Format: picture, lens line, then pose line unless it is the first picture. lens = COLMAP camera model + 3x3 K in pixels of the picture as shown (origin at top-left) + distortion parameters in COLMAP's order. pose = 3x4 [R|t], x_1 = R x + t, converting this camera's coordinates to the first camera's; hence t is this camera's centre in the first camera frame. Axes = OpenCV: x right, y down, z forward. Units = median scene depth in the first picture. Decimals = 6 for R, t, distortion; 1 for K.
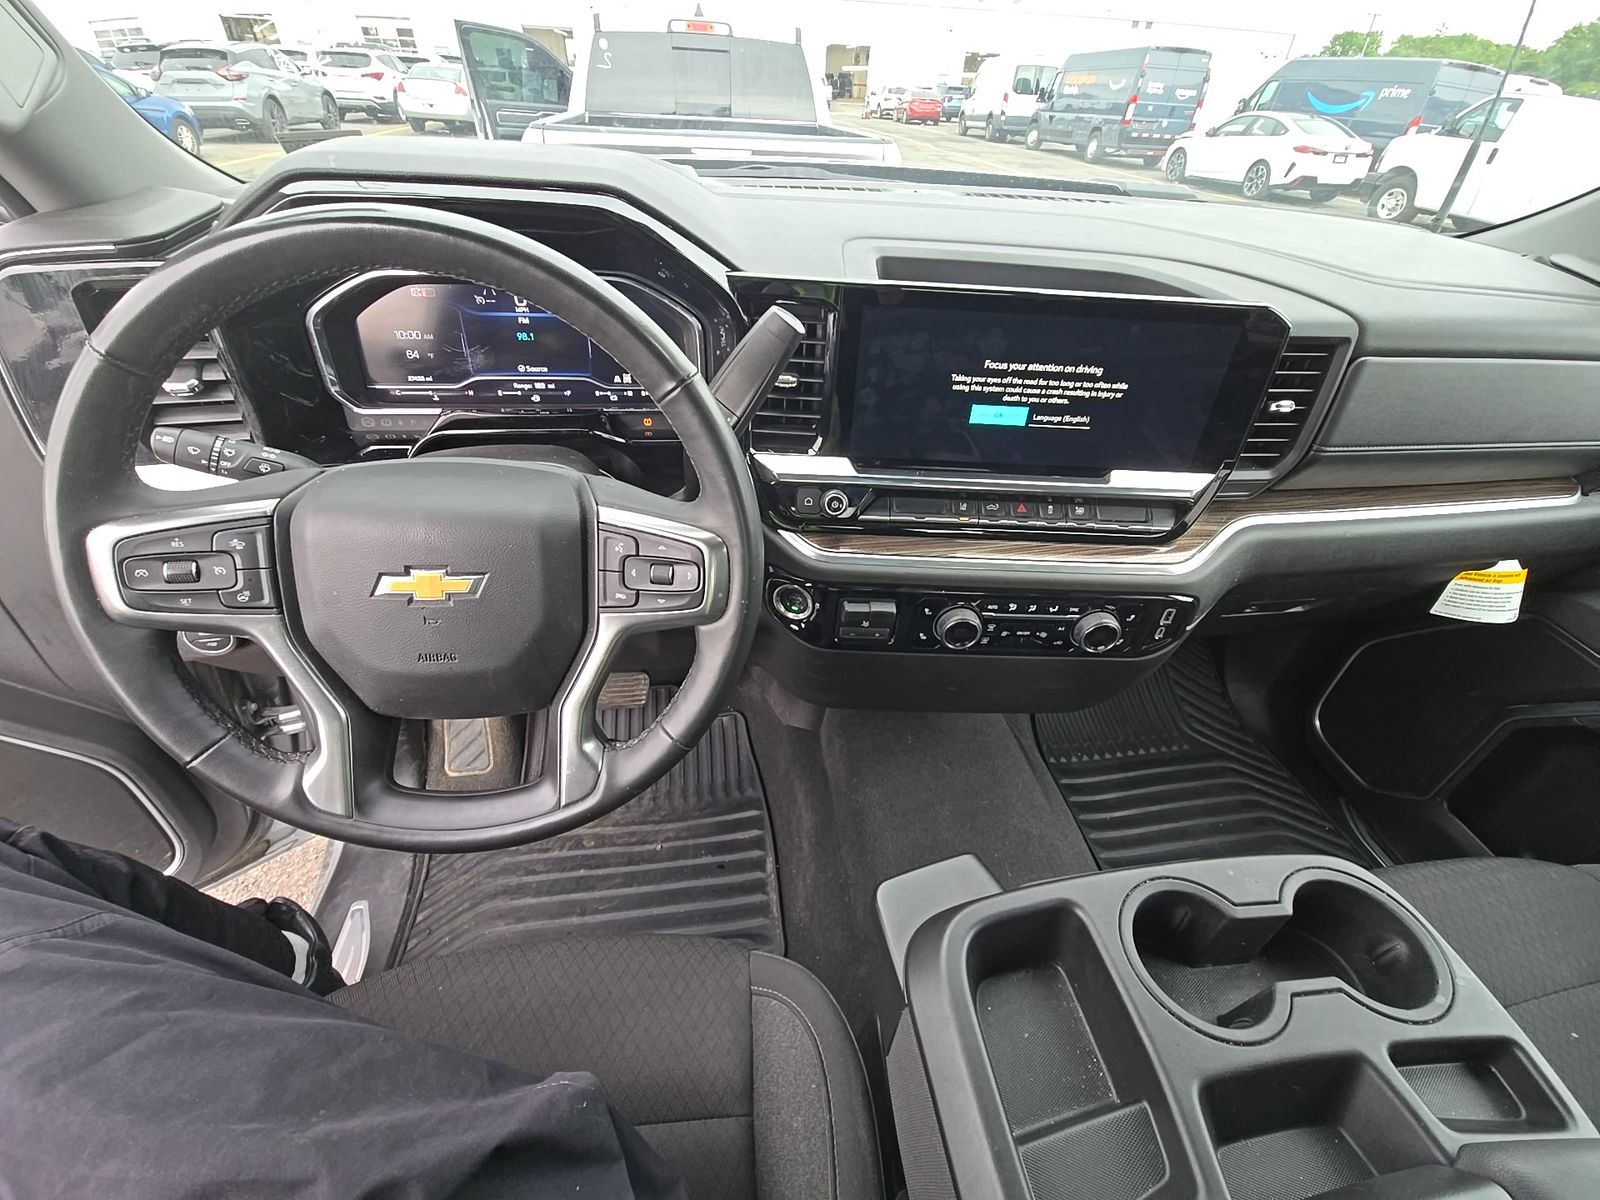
lens RADIAL K [[646.9, 0, 807.4], [0, 646.9, 593.3], [0, 0, 1]] dist [0.002700, -0.003773]
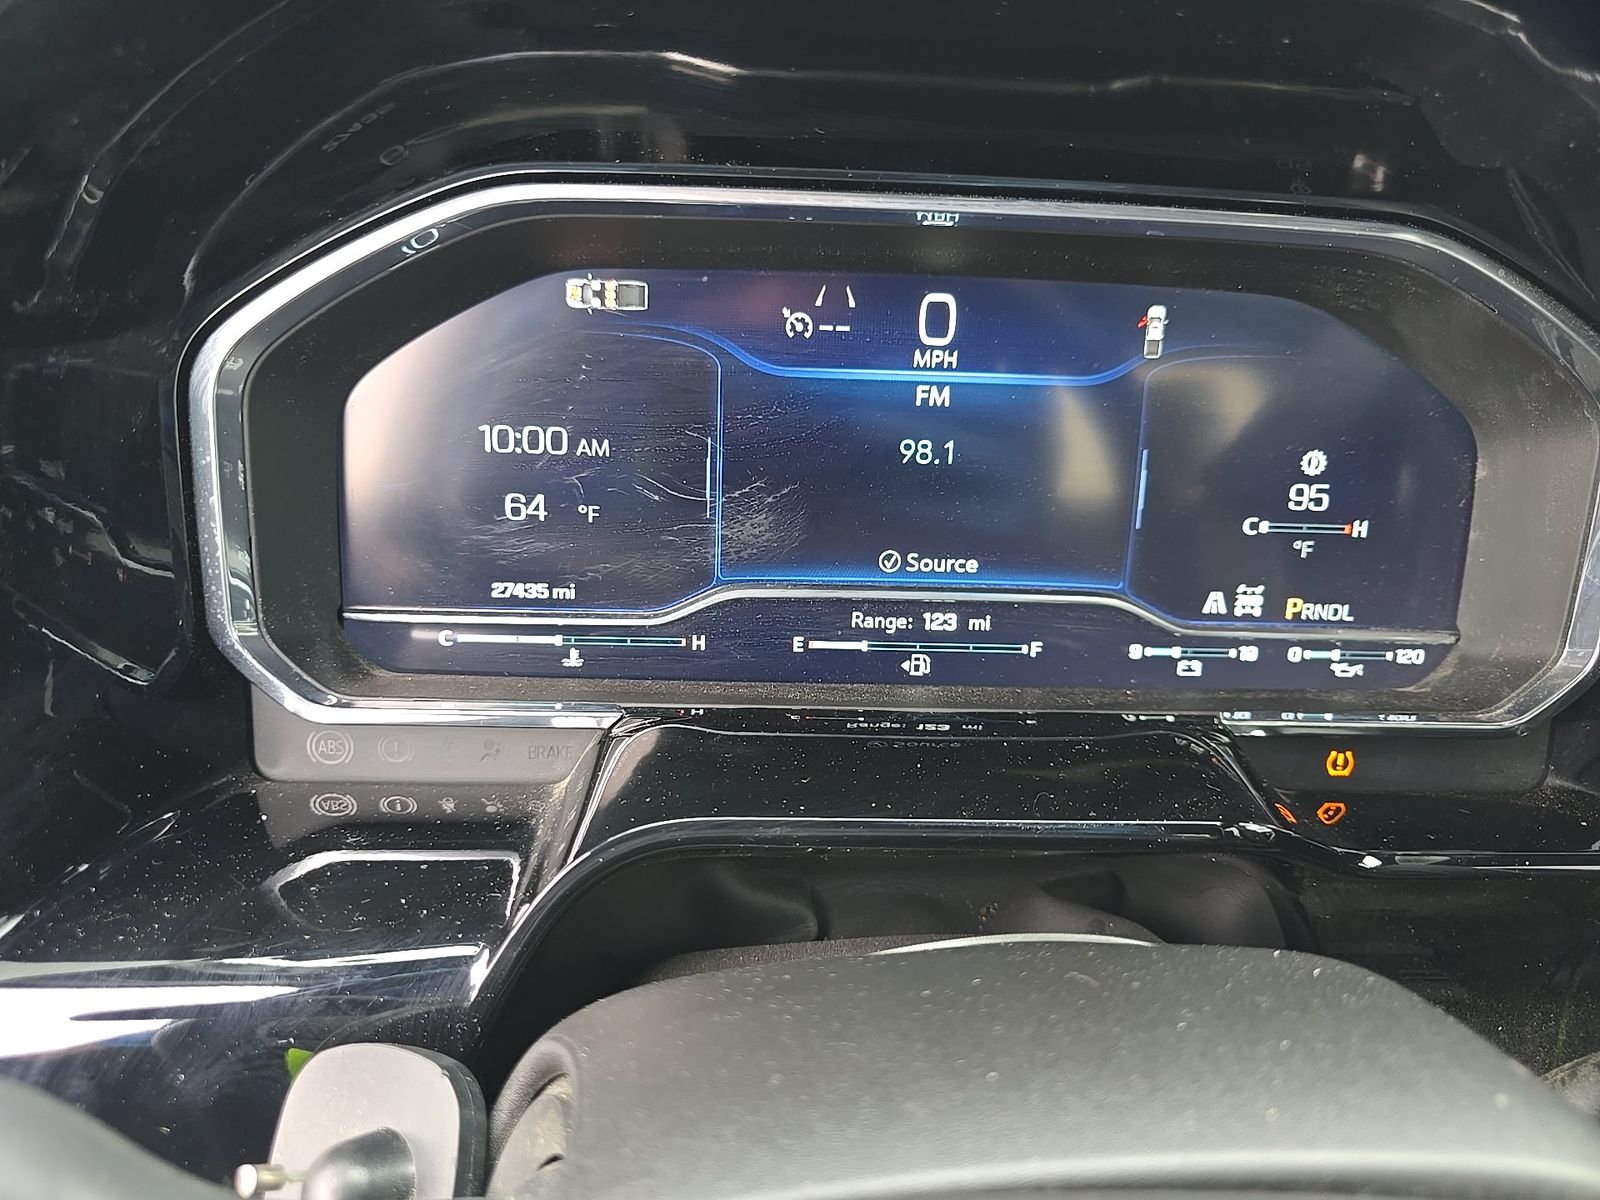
lens RADIAL K [[1071.6, 0, 796.9], [0, 1071.6, 608.8], [0, 0, 1]] dist [0.013037, -0.002434]
pose [[0.994894, 0.021316, -0.098652, -0.443059], [-0.047940, 0.959946, -0.276052, -0.204778], [0.088816, 0.279372, 0.956066, 0.579343]]
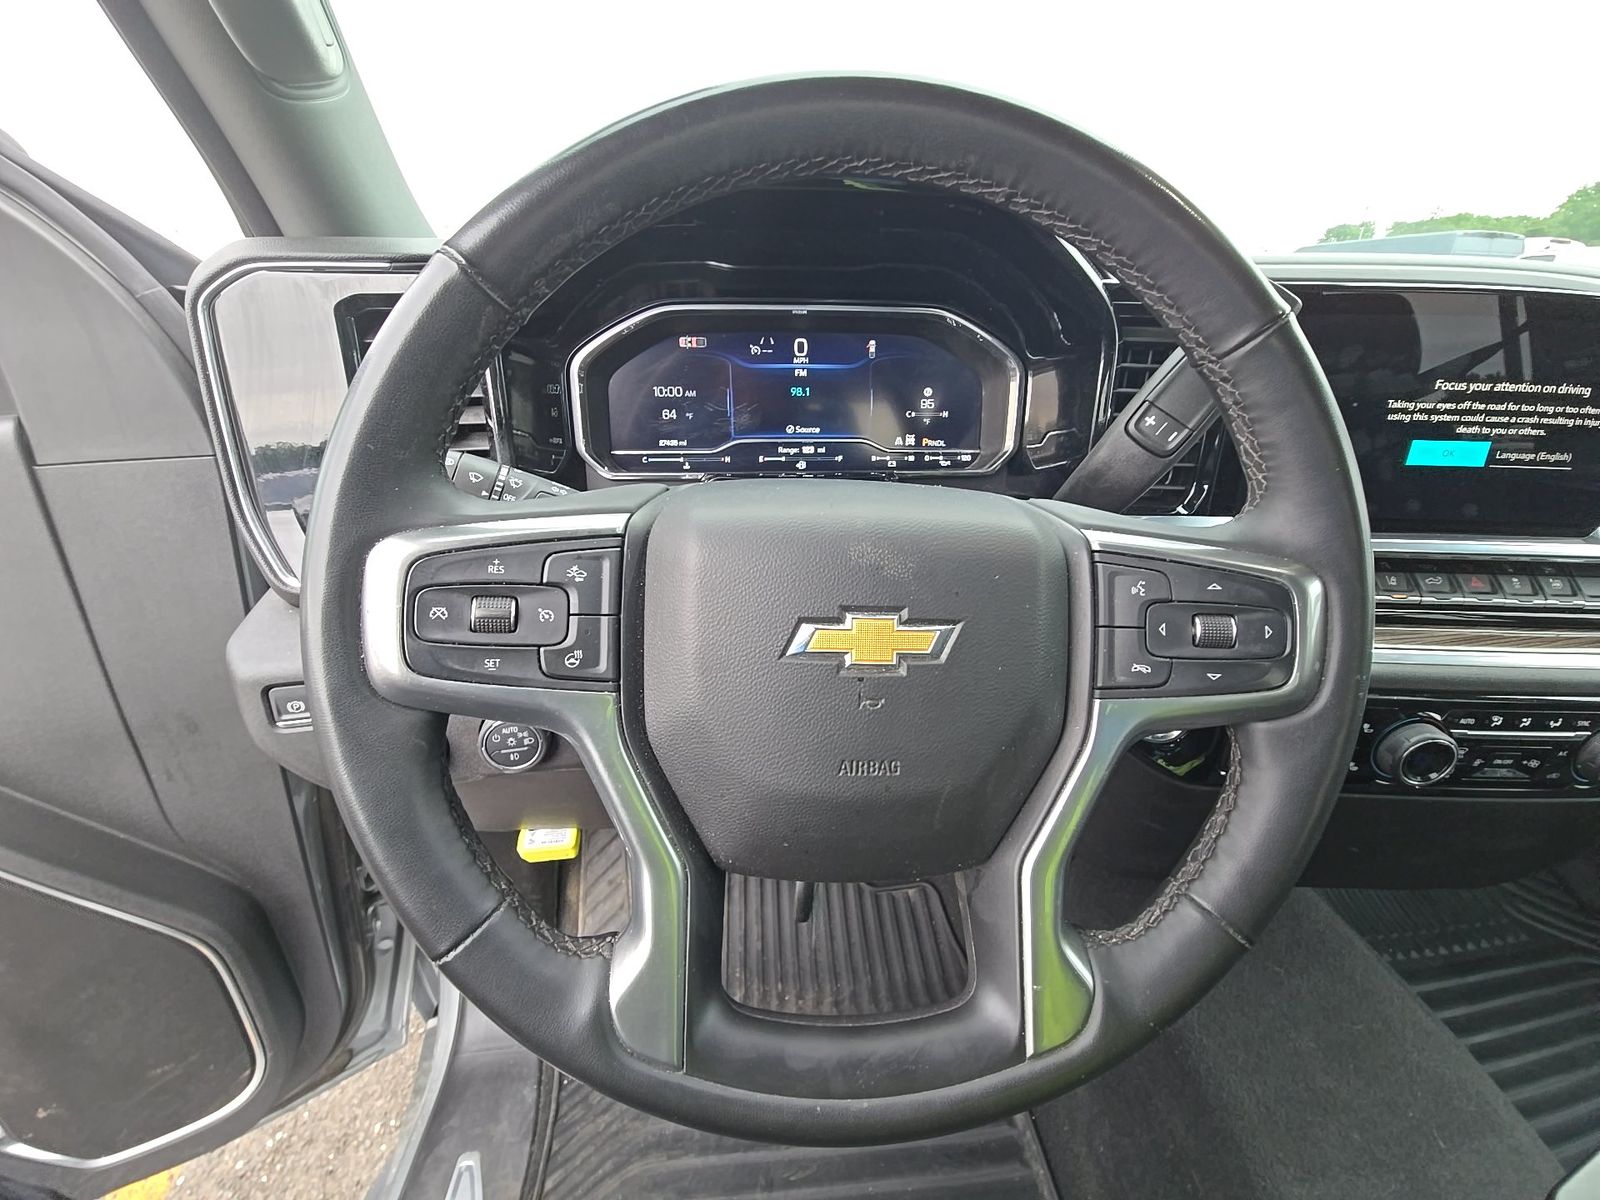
lens RADIAL K [[646.9, 0, 800.8], [0, 646.9, 593.8], [0, 0, 1]] dist [0.002700, -0.003773]
pose [[0.997135, -0.019004, -0.073213, -0.377635], [0.000919, 0.970896, -0.239499, 0.055755], [0.075633, 0.238746, 0.968132, 0.254343]]
